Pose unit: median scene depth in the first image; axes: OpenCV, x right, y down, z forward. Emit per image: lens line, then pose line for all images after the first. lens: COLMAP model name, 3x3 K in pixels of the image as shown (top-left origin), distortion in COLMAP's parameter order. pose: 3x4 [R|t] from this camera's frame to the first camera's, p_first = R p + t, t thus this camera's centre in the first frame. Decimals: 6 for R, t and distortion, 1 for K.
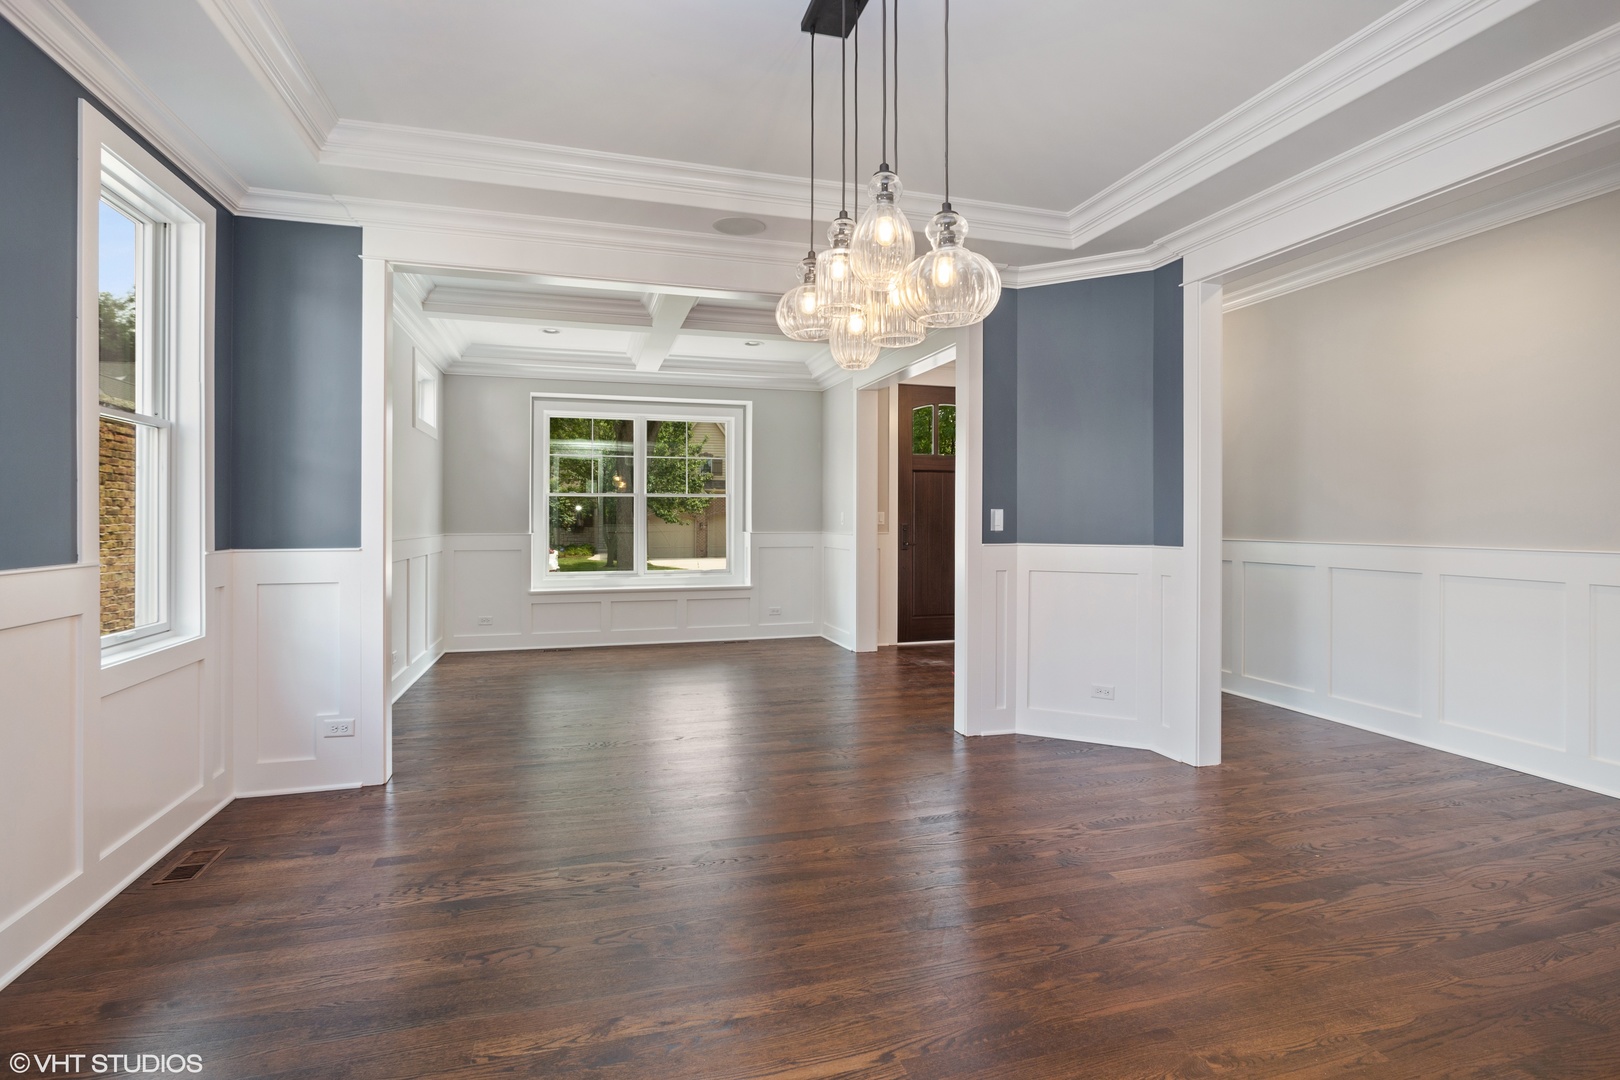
lens RADIAL K [[790.7, 0, 812.1], [0, 790.7, 523.4], [0, 0, 1]] dist [-0.015047, 0.000172]
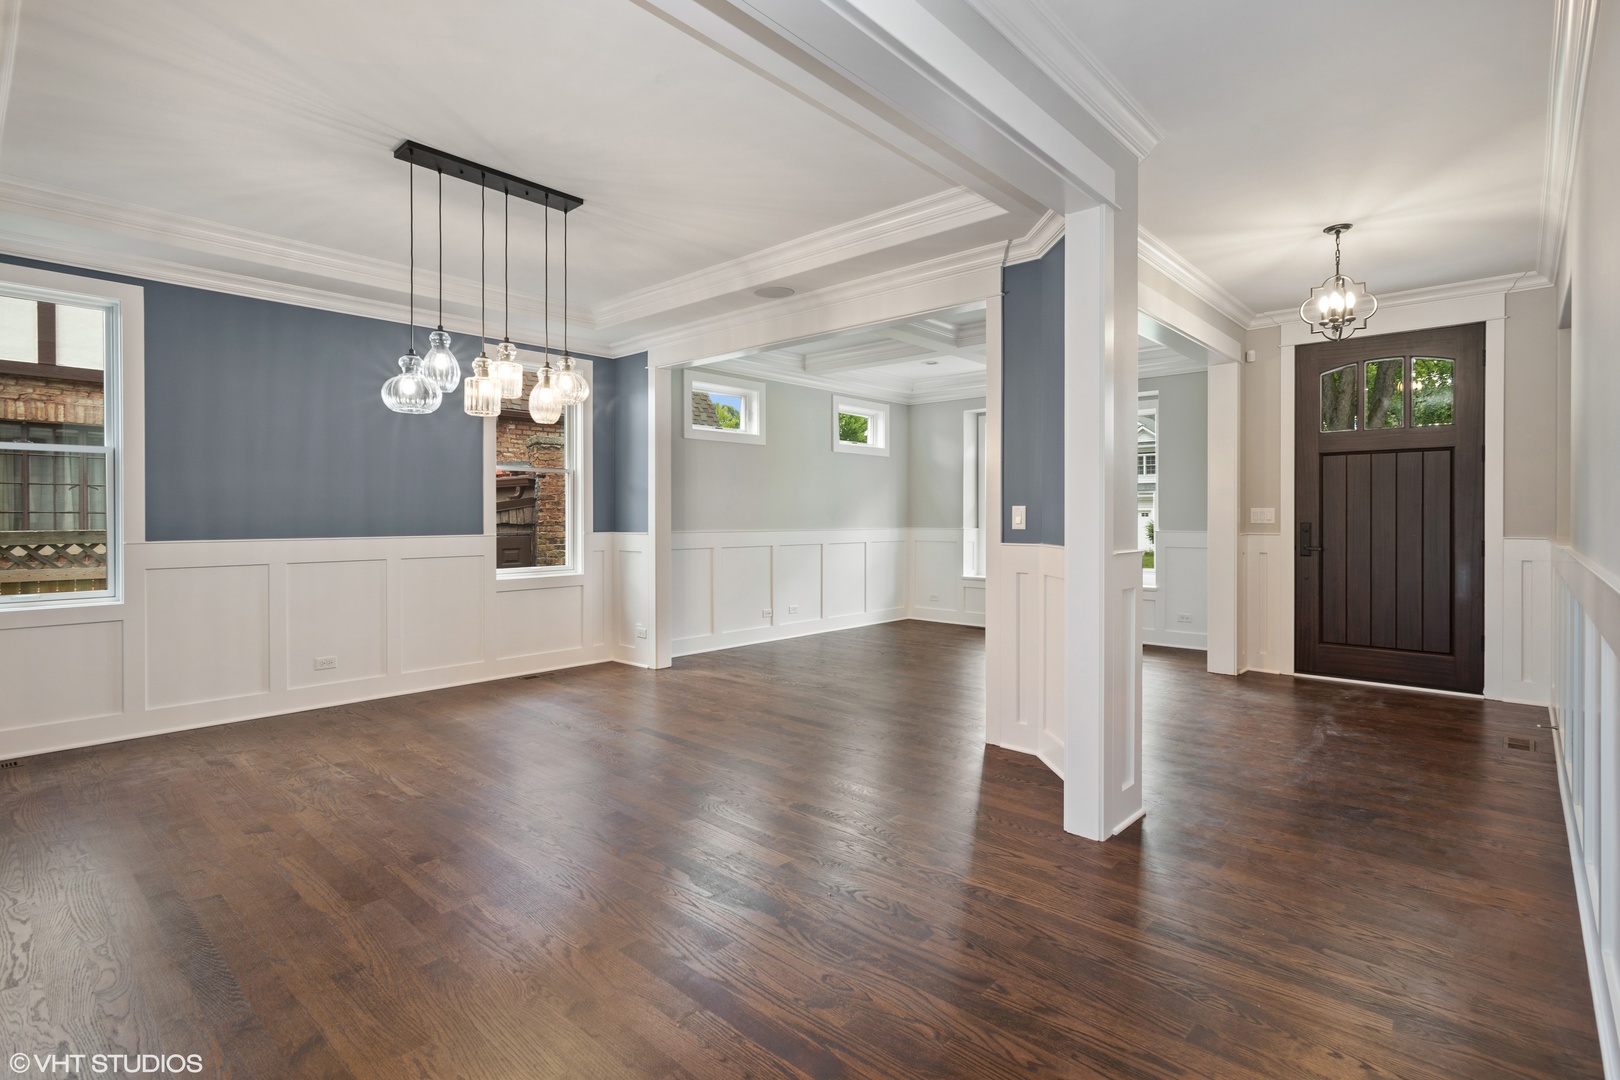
lens RADIAL K [[774.9, 0, 818.5], [0, 774.9, 523.2], [0, 0, 1]] dist [0.002333, 0.000575]
pose [[0.522116, 0.006835, -0.852847, 1.087392], [-0.001920, 0.999975, 0.006839, -0.004253], [0.852873, -0.001933, 0.522115, 0.411738]]
